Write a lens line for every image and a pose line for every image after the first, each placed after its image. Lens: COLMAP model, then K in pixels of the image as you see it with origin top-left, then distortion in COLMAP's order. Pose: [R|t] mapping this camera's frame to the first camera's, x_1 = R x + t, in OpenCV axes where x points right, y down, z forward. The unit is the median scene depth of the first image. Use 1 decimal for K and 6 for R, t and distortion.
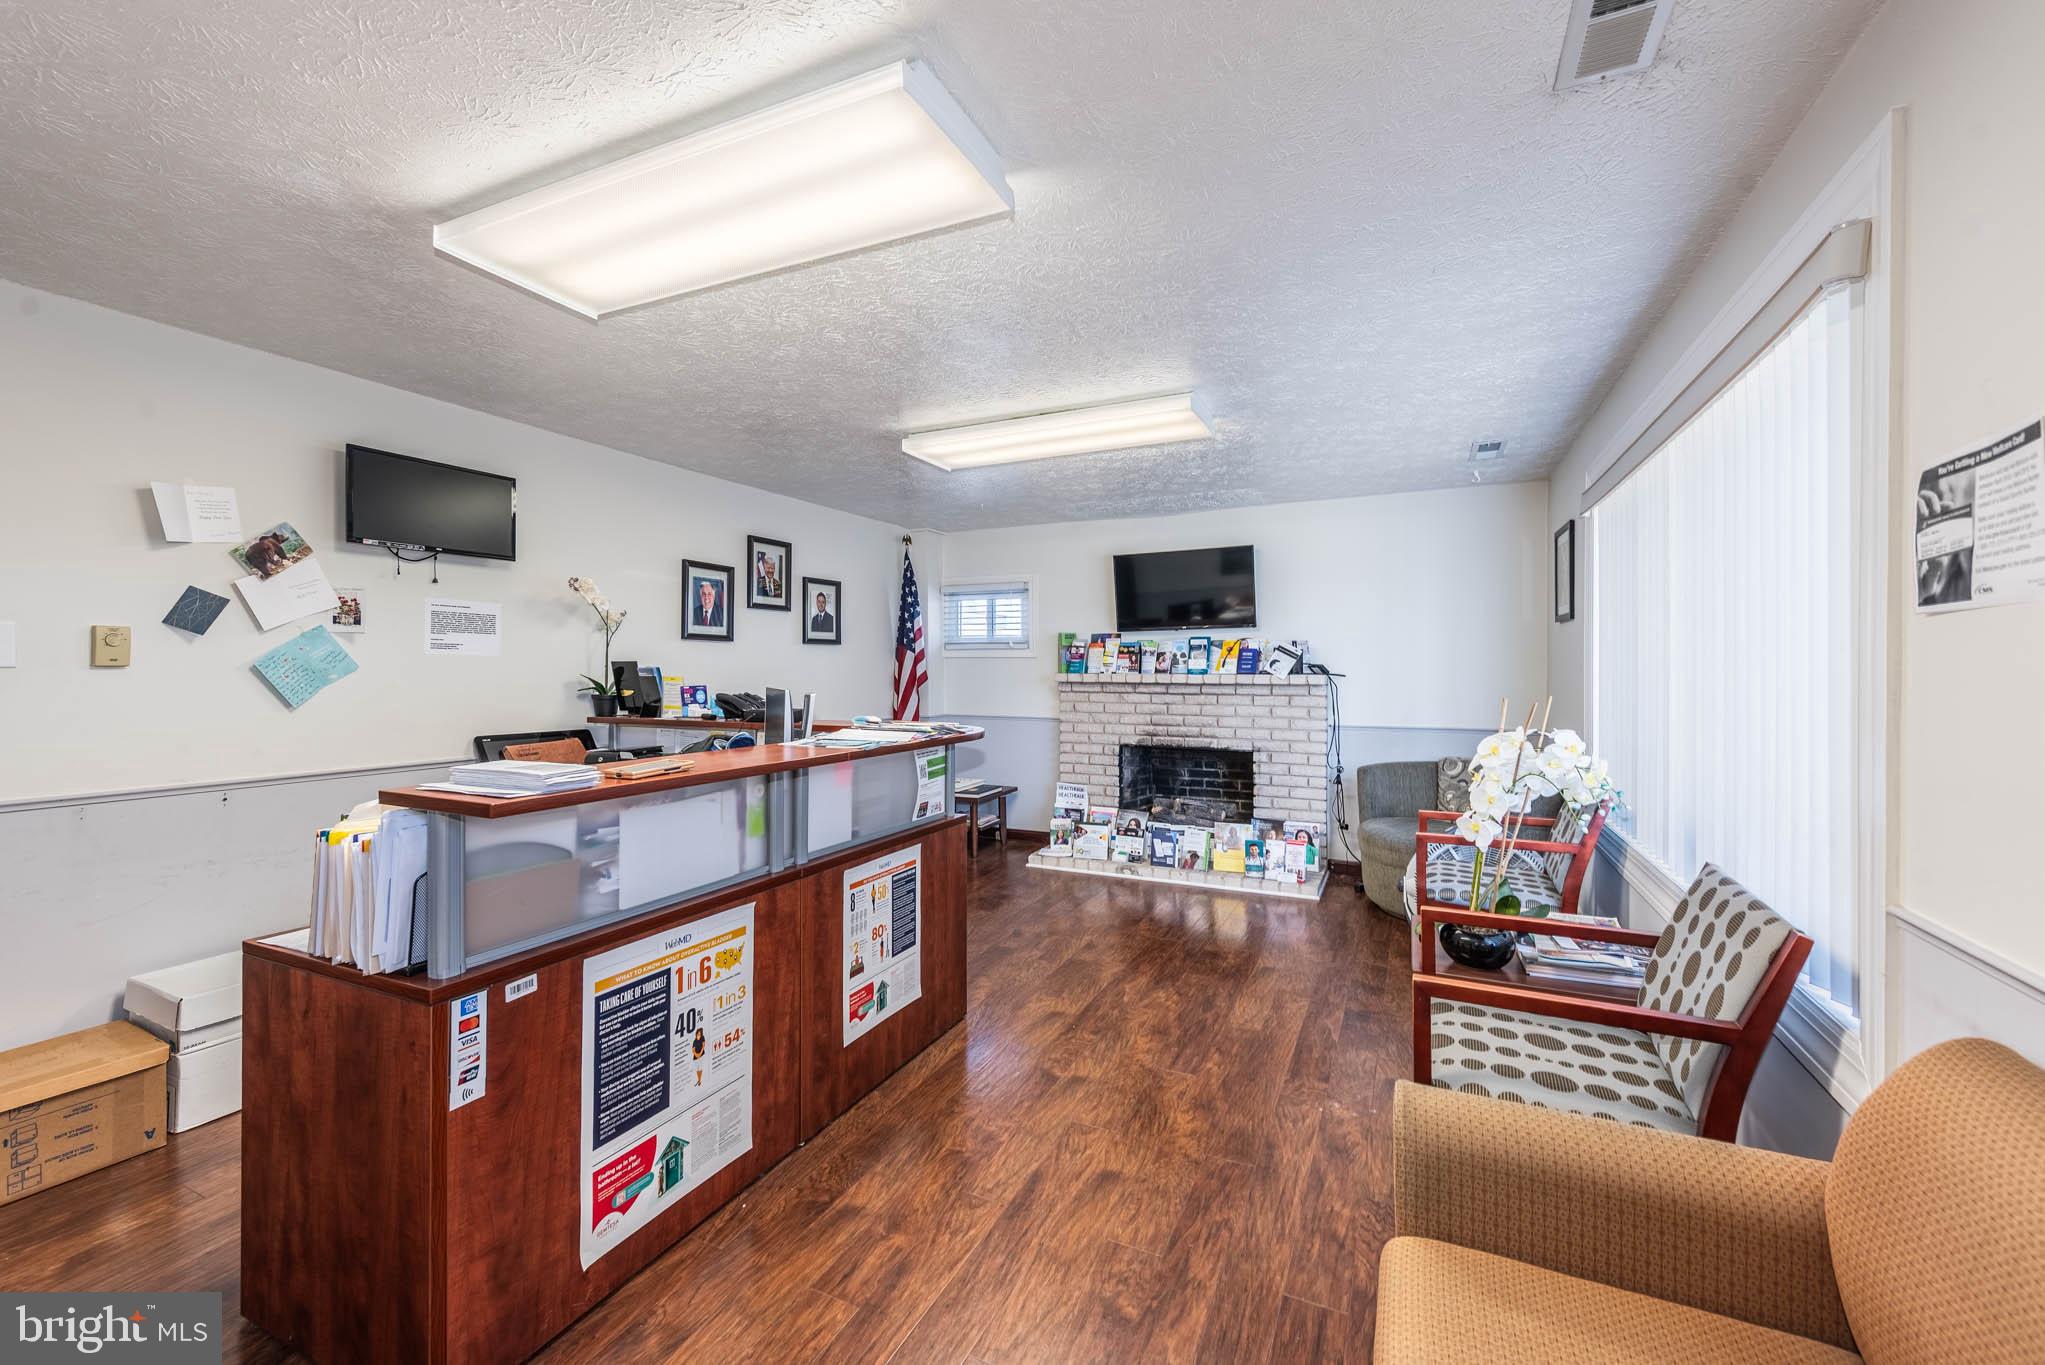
lens RADIAL K [[818.0, 0, 1018.7], [0, 818.0, 662.9], [0, 0, 1]] dist [0.016331, -0.001562]
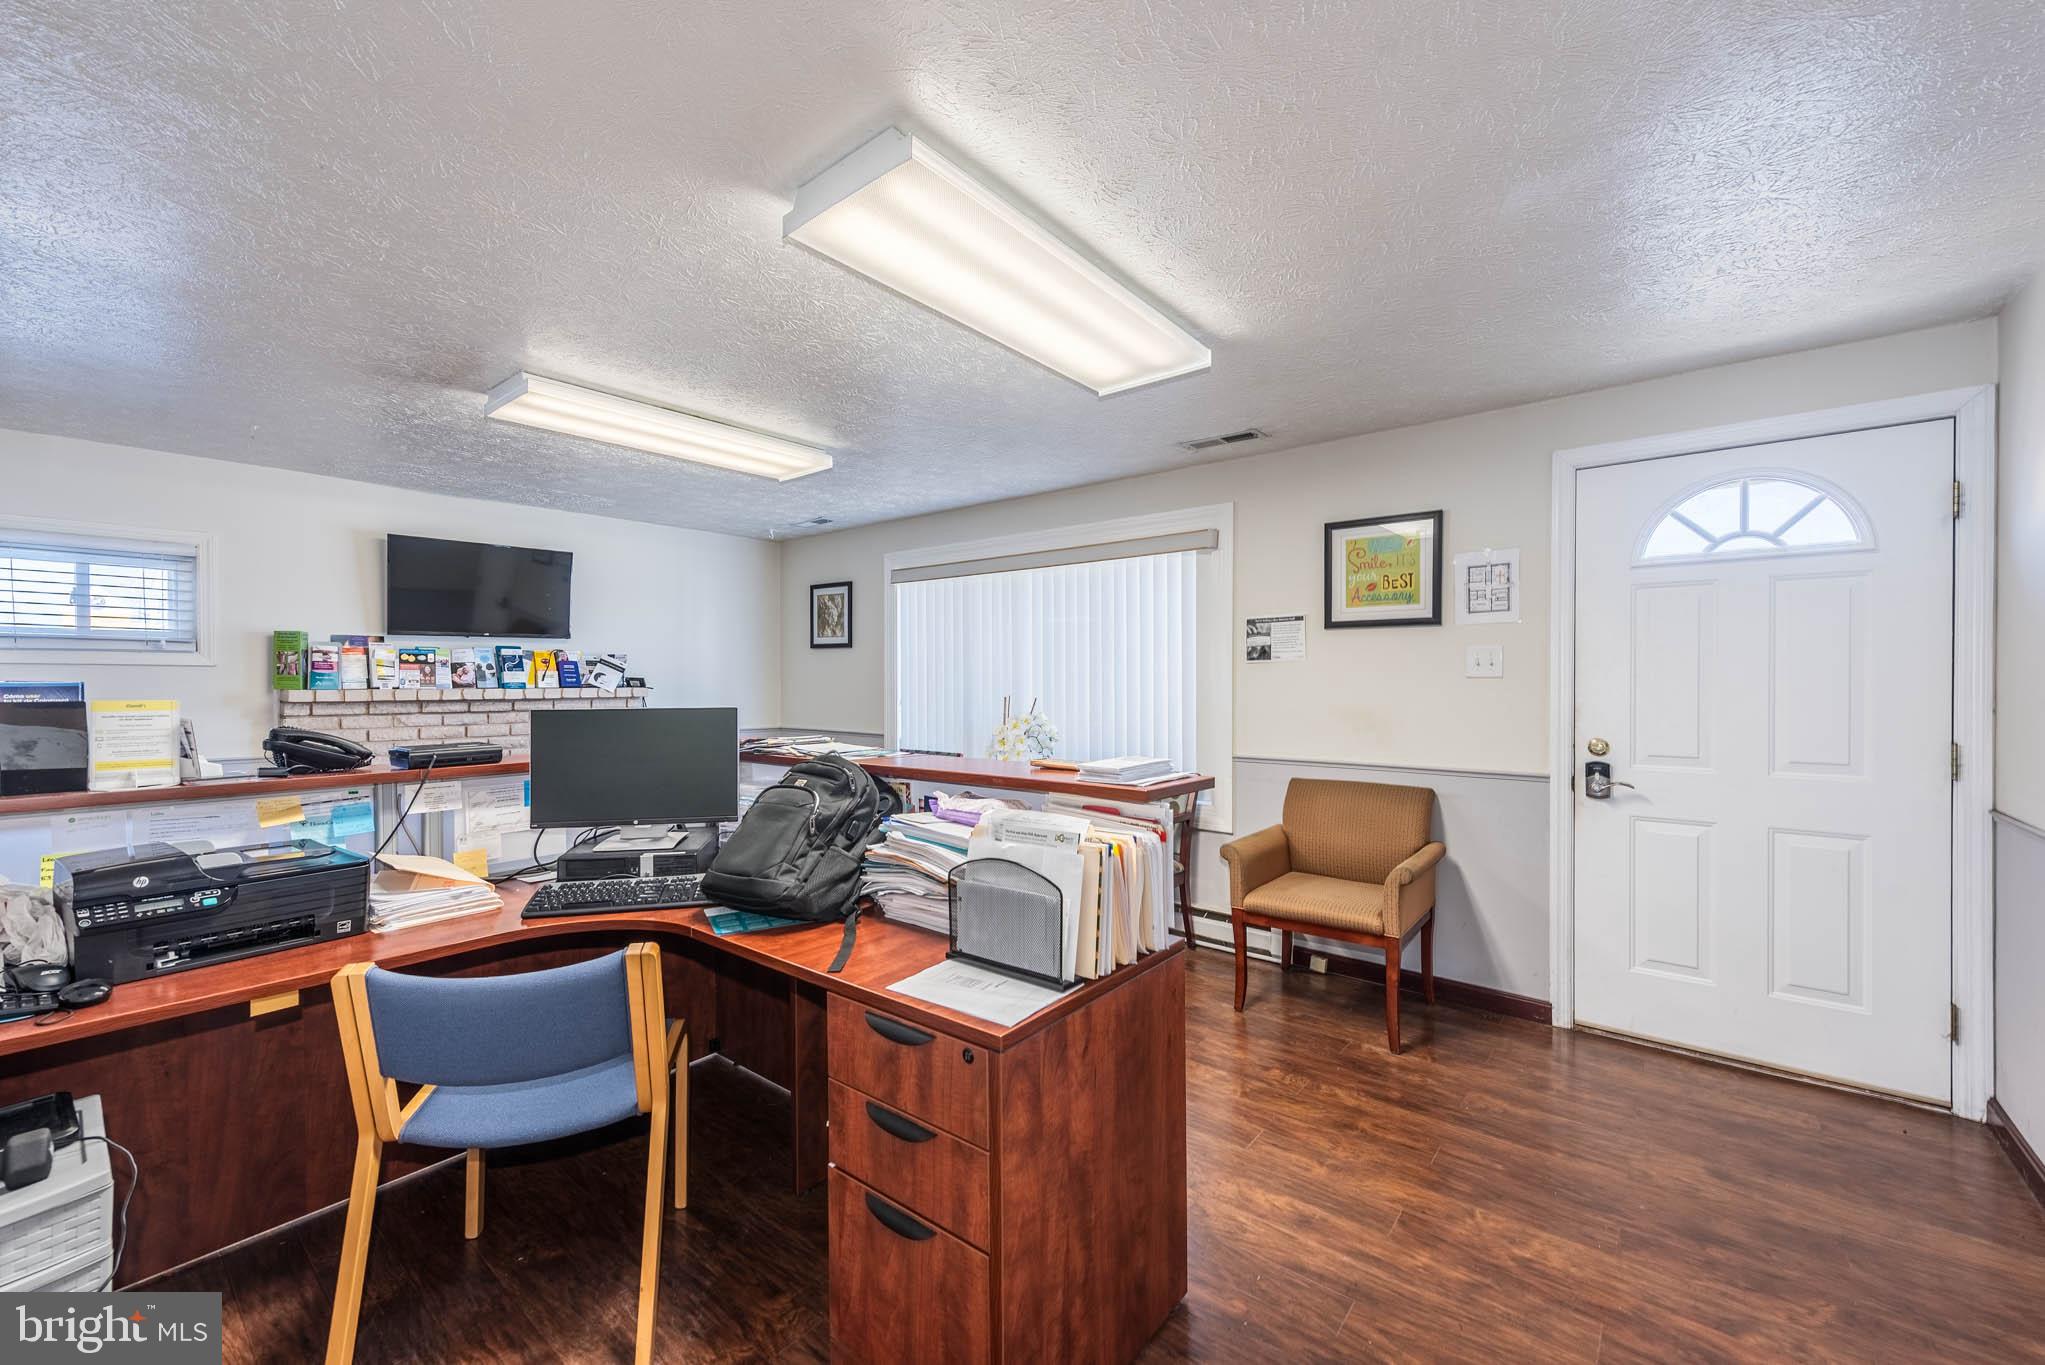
lens RADIAL K [[818.0, 0, 1031.5], [0, 818.0, 692.6], [0, 0, 1]] dist [0.016331, -0.001562]
pose [[0.225528, -0.013173, 0.974148, -0.525982], [-0.003401, 0.999892, 0.014309, 0.003560], [-0.974231, -0.006540, 0.225459, 0.256568]]
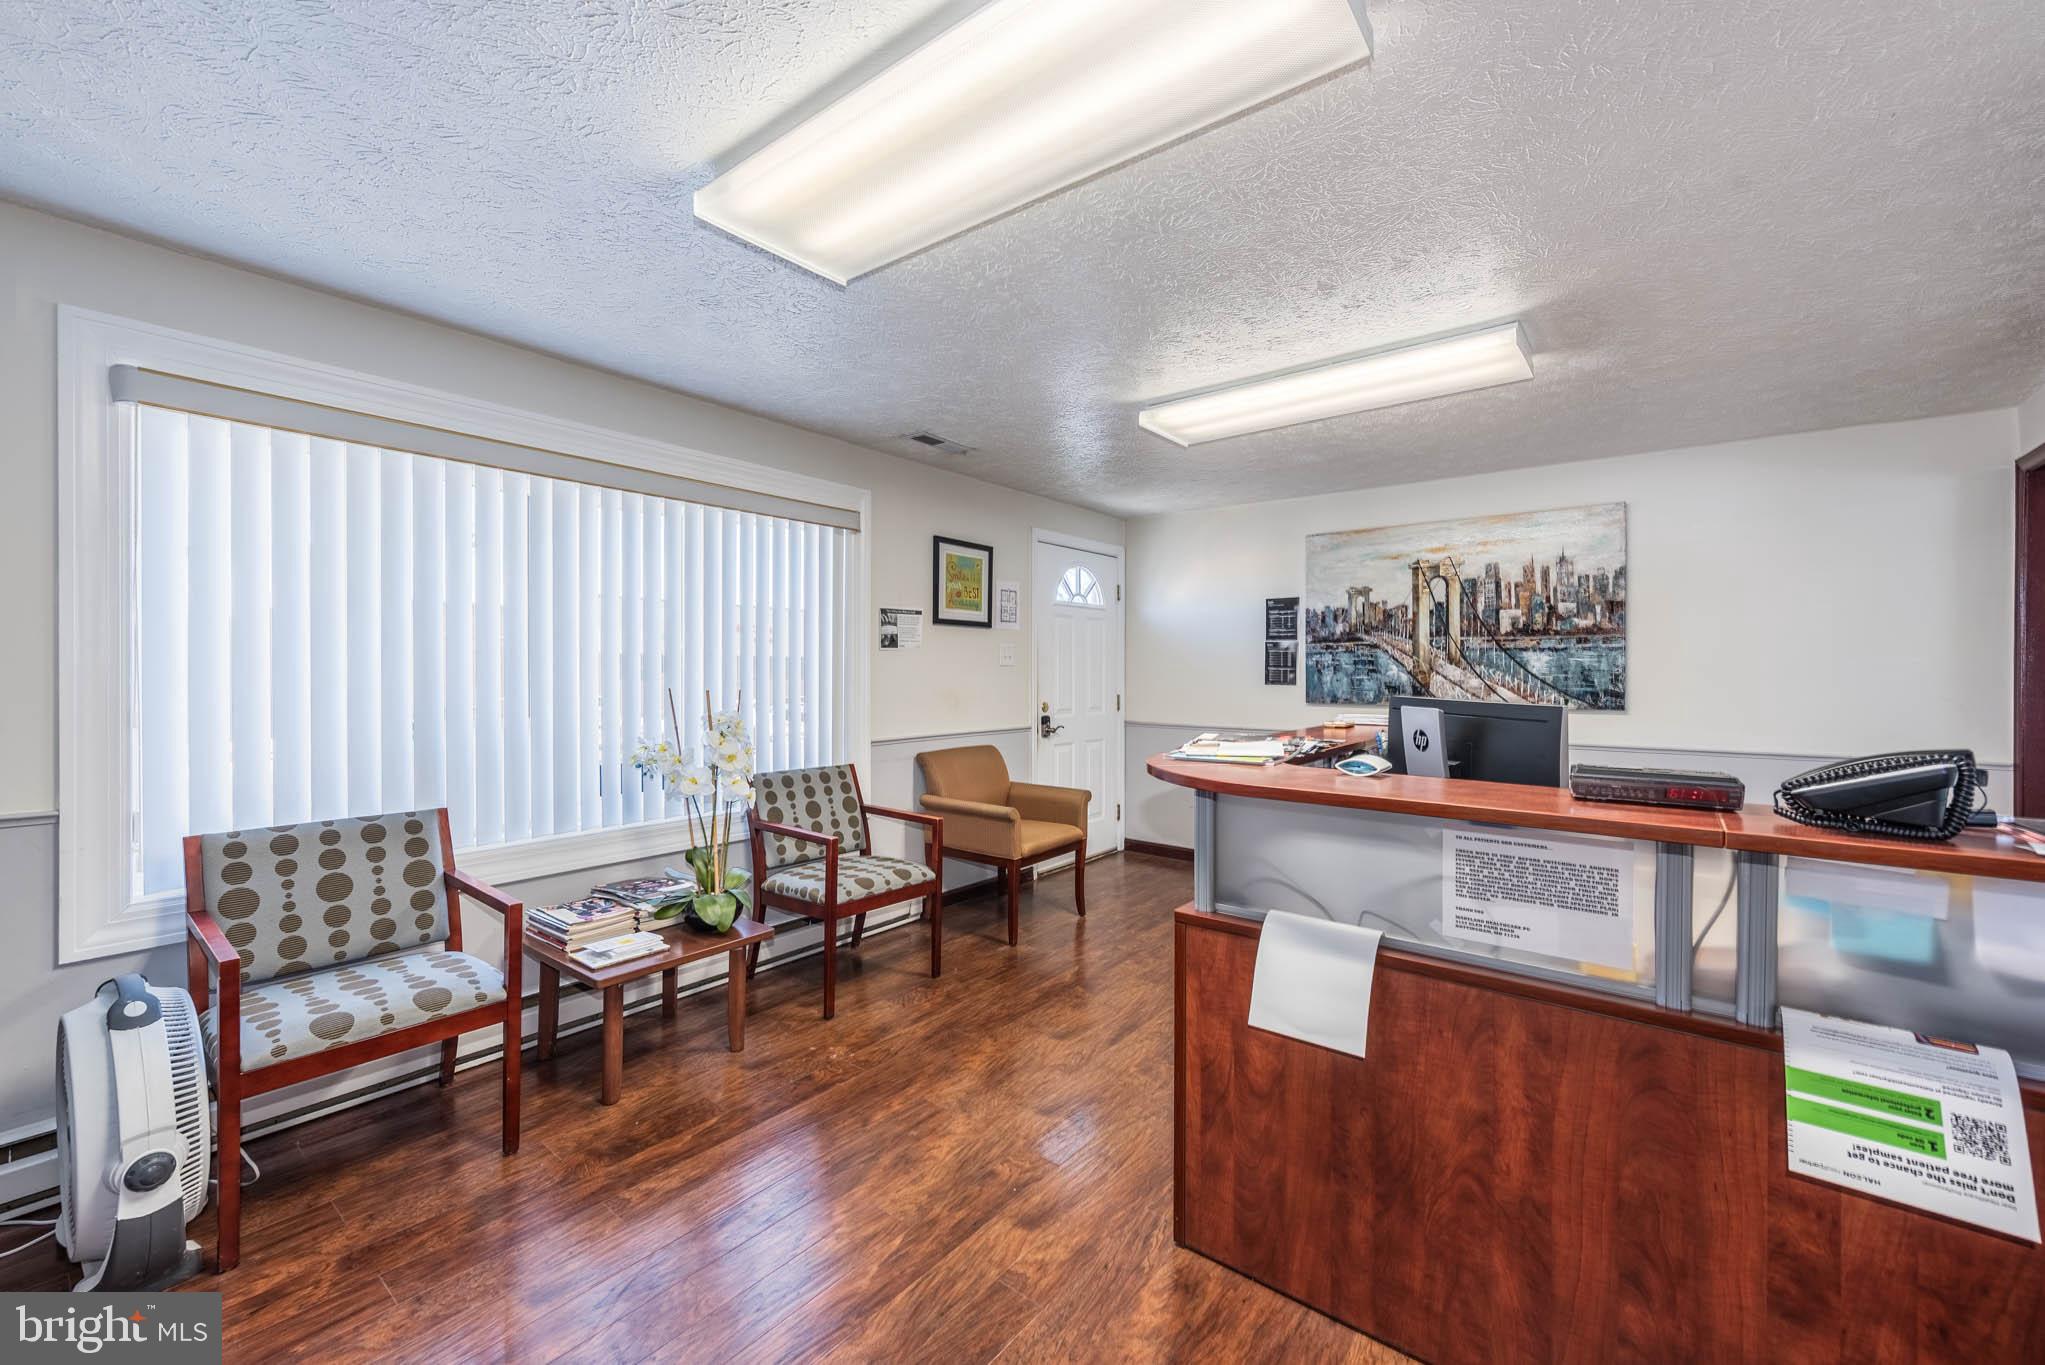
lens RADIAL K [[818.0, 0, 1024.4], [0, 818.0, 670.8], [0, 0, 1]] dist [0.016331, -0.001562]
pose [[-0.977267, -0.016966, 0.211331, -0.047084], [-0.015672, 0.999847, 0.007797, -0.002148], [-0.211431, 0.004308, -0.977383, 0.969214]]
